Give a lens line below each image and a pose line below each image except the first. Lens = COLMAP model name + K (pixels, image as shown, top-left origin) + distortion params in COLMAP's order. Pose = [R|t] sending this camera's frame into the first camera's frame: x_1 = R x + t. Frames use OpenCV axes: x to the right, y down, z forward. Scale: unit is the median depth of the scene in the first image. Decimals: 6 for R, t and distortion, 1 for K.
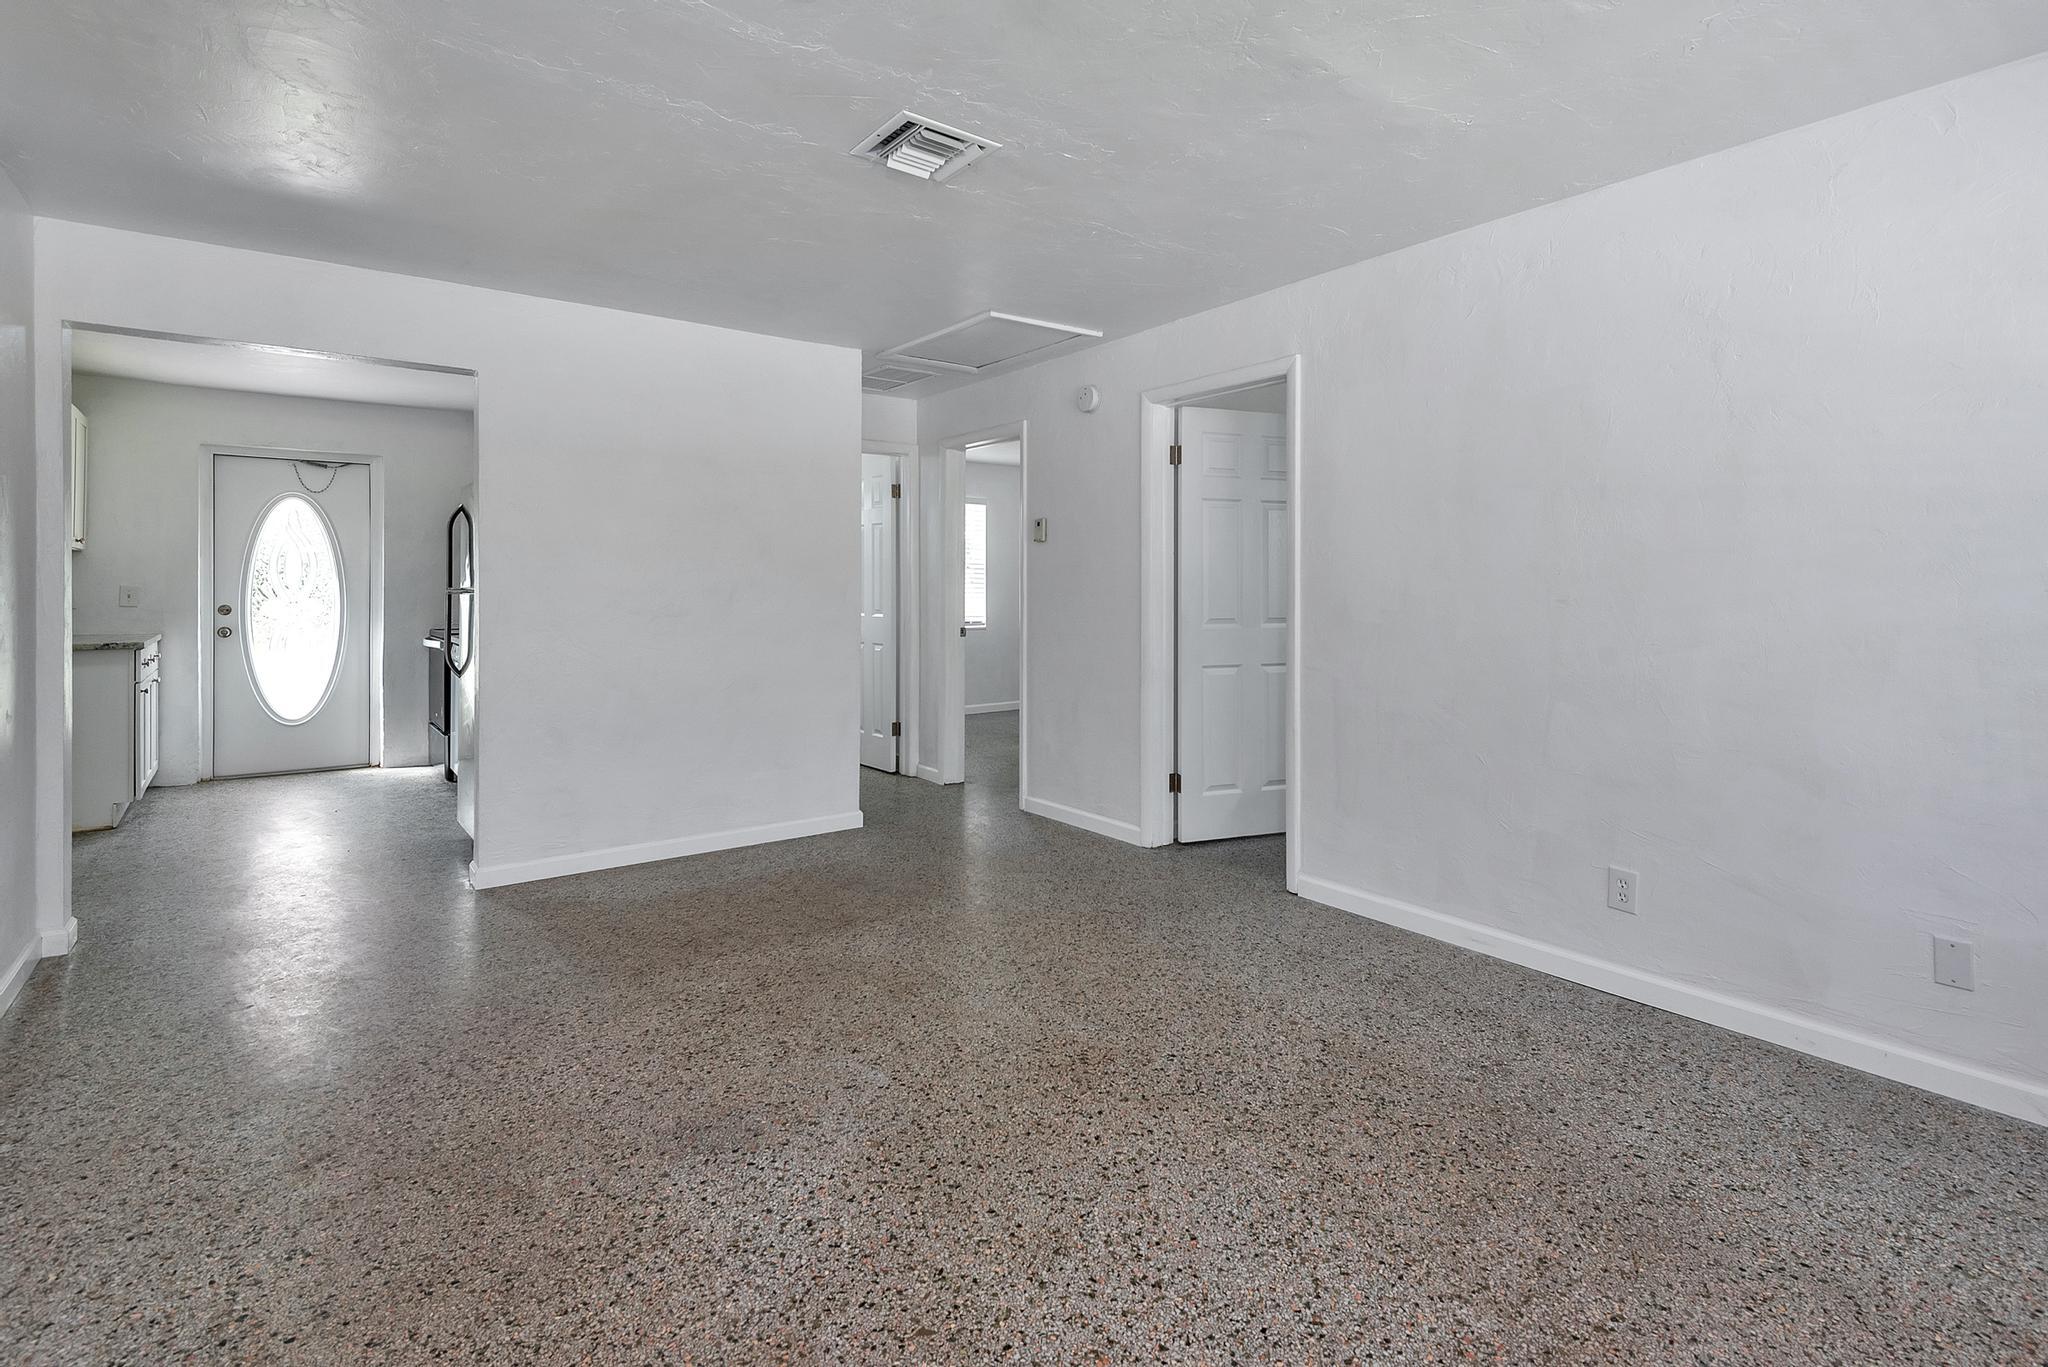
lens RADIAL K [[969.3, 0, 1056.9], [0, 969.3, 591.7], [0, 0, 1]] dist [0.021104, -0.009864]
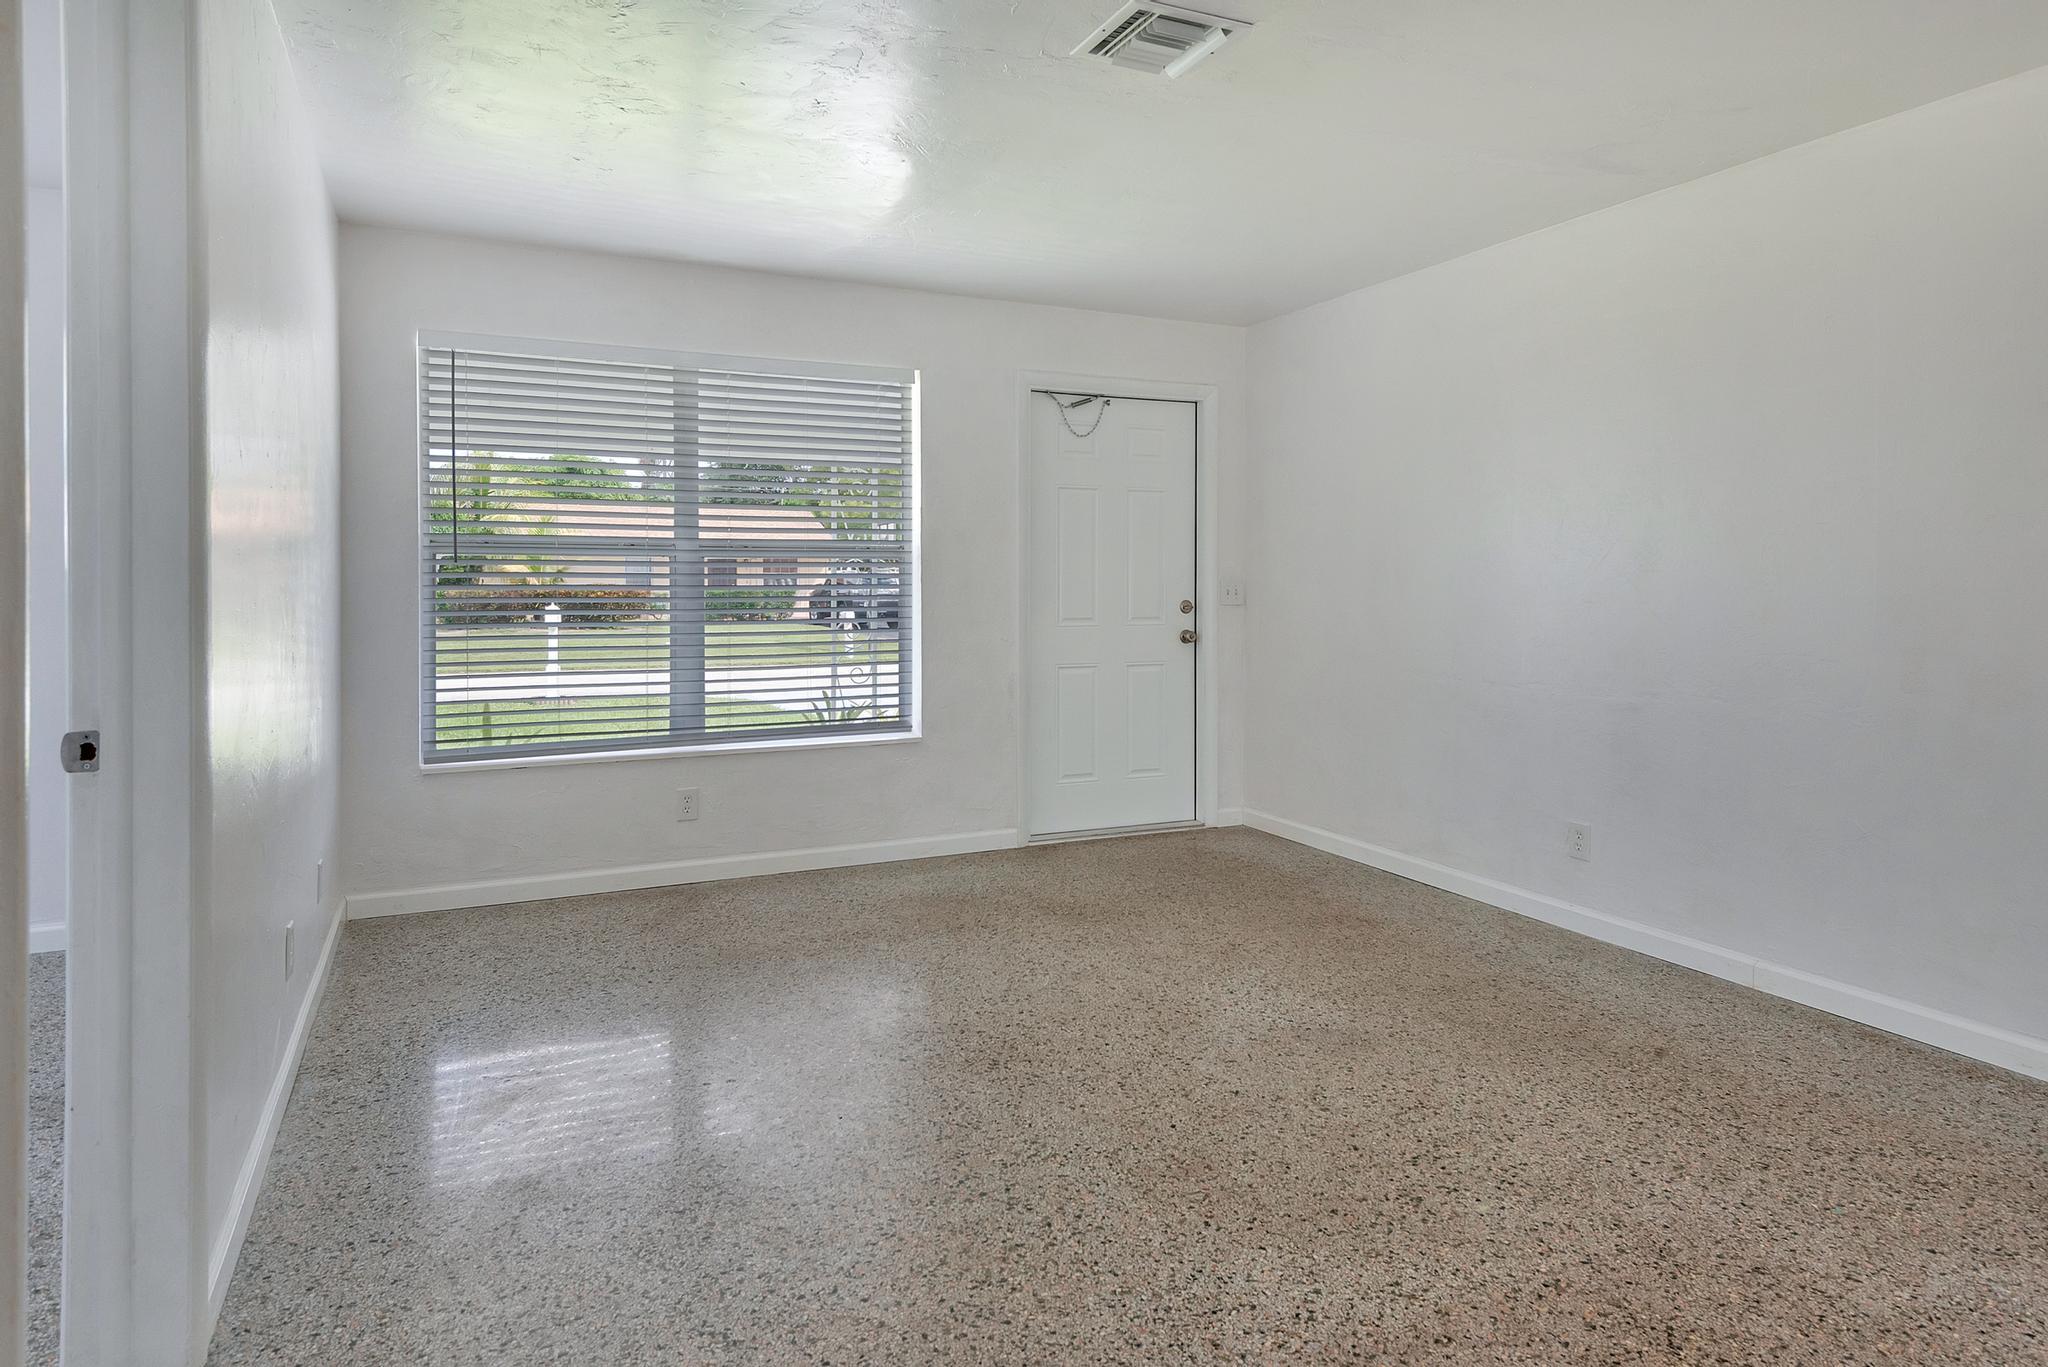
lens RADIAL K [[1249.3, 0, 1048.8], [0, 1249.3, 601.4], [0, 0, 1]] dist [0.028011, -0.004521]
pose [[-0.976369, -0.004746, 0.216059, -0.237460], [-0.001204, 0.999863, 0.016526, 0.001013], [-0.216108, 0.015875, -0.976241, 1.786500]]
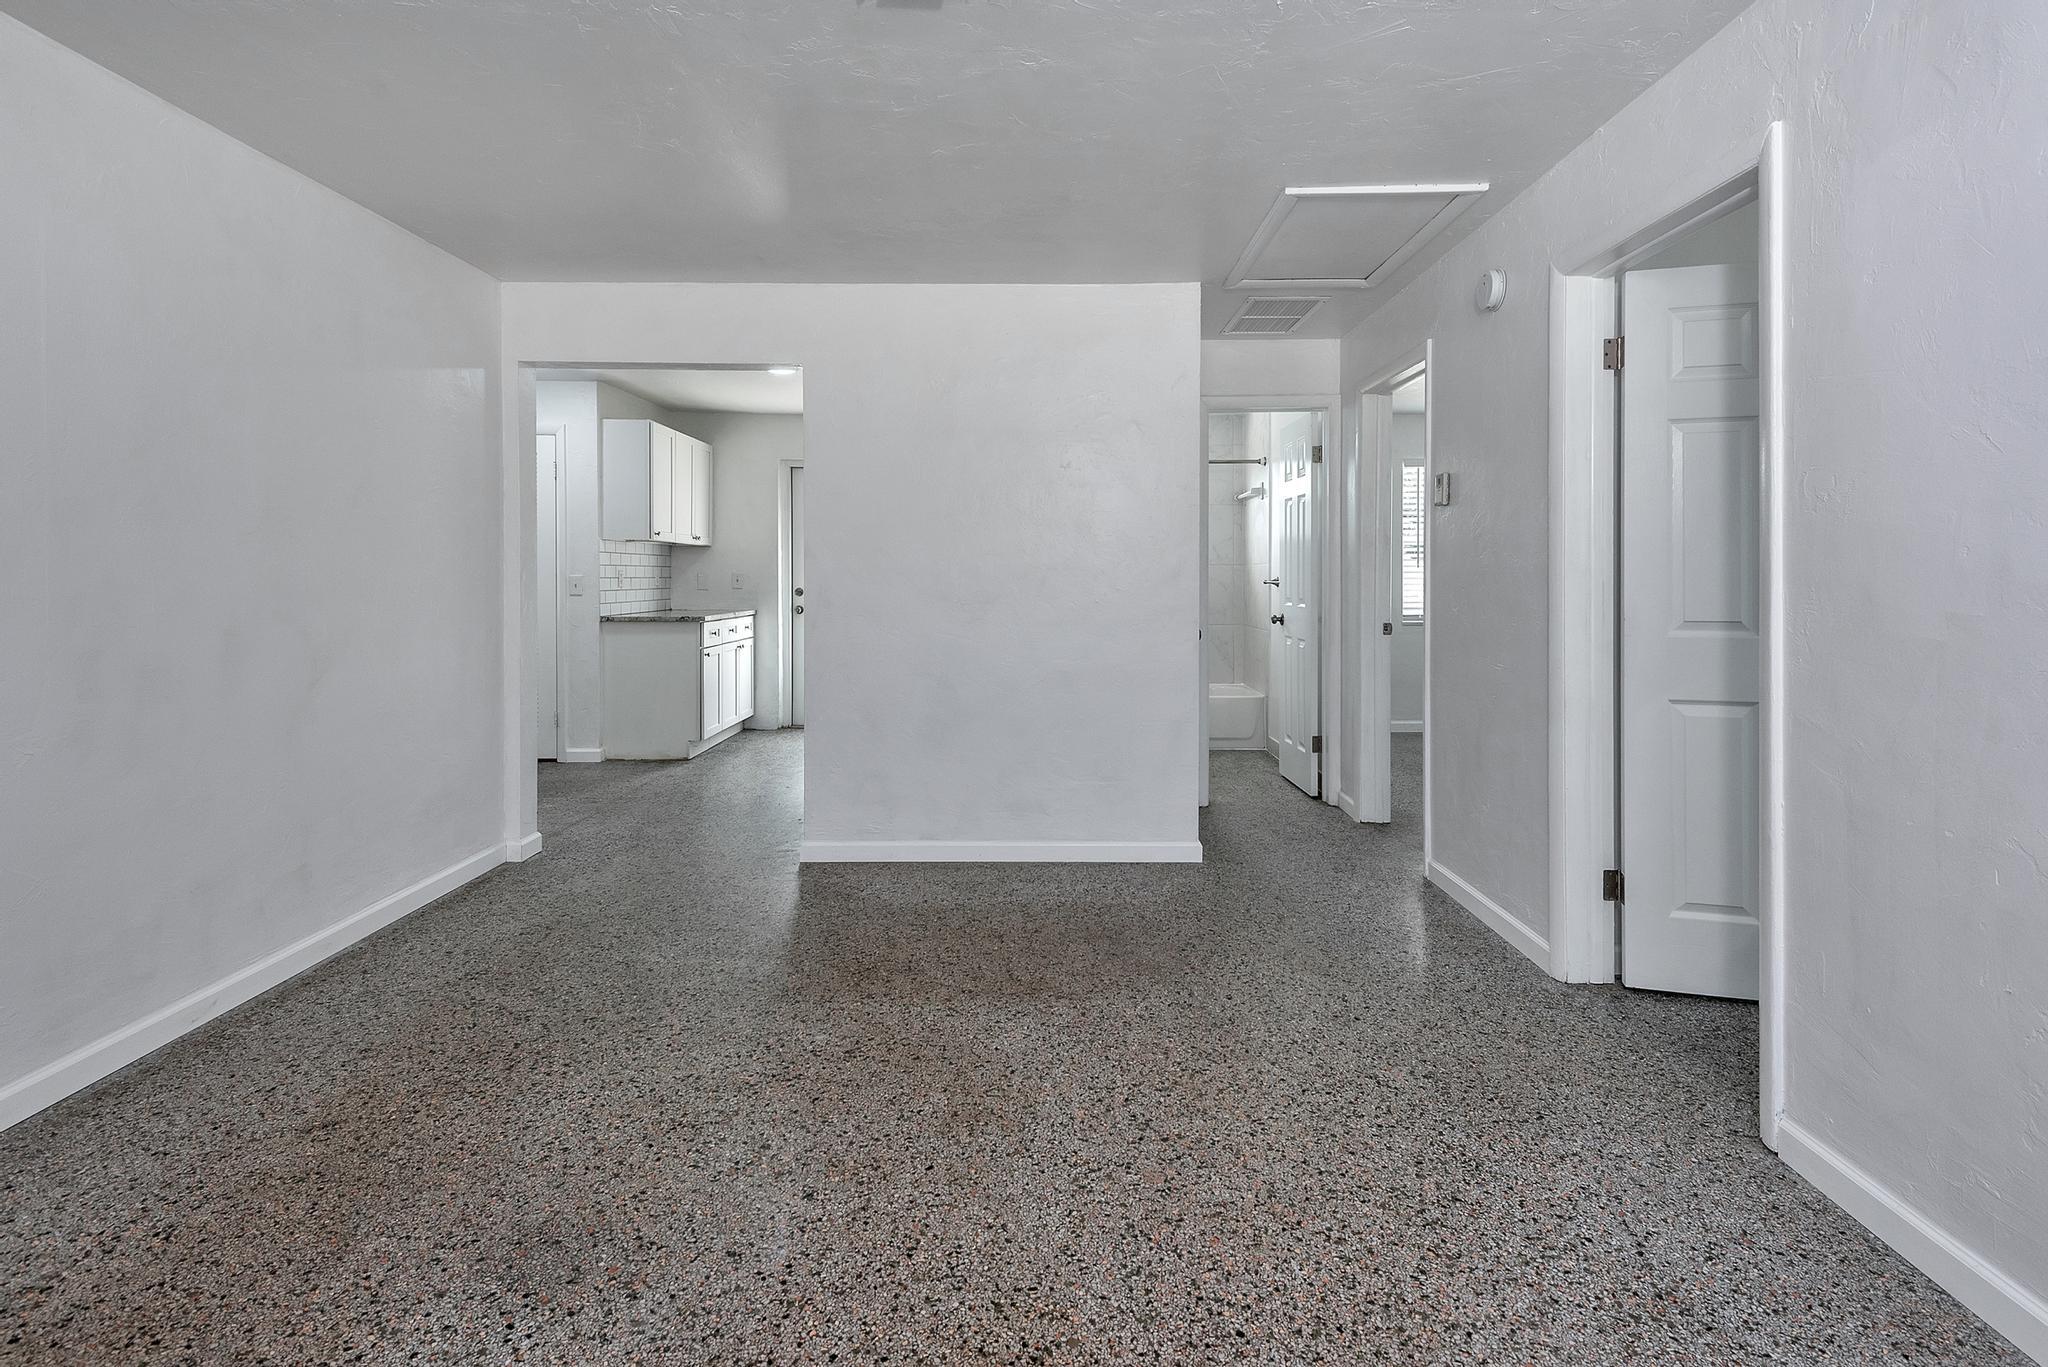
lens RADIAL K [[969.3, 0, 1050.7], [0, 969.3, 597.9], [0, 0, 1]] dist [0.021104, -0.009864]
pose [[0.794323, 0.012991, -0.607356, 0.319577], [-0.000168, 0.999776, 0.021165, -0.000008], [0.607495, -0.016710, 0.794147, 0.437538]]
